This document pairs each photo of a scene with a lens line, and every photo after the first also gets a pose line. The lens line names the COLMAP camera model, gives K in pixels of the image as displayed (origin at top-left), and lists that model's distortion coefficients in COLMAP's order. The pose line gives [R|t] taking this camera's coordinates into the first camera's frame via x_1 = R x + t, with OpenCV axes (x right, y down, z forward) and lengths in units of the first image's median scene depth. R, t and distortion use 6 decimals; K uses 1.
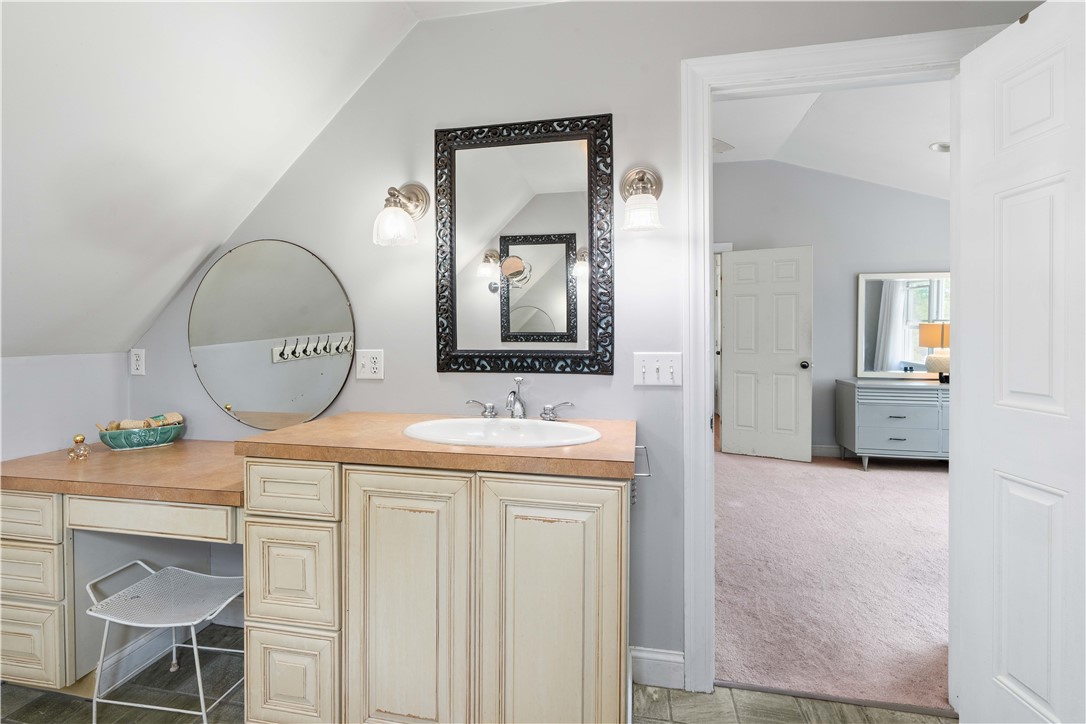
lens RADIAL K [[493.6, 0, 543.0], [0, 493.6, 349.4], [0, 0, 1]] dist [0.000883, 0.000045]
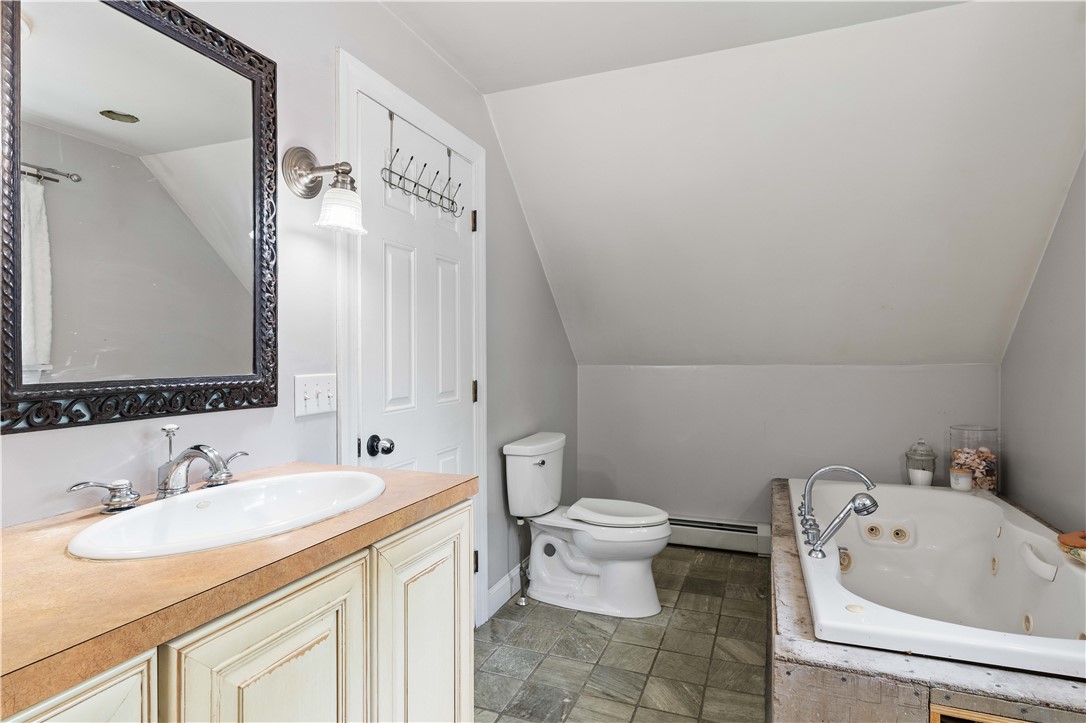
lens RADIAL K [[586.9, 0, 543.0], [0, 586.9, 361.5], [0, 0, 1]] dist [-0.001097, 0.000074]
pose [[0.163527, -0.011516, 0.986472, -0.661084], [0.031412, 0.999486, 0.006461, -0.009670], [-0.986039, 0.029931, 0.163804, 0.439021]]
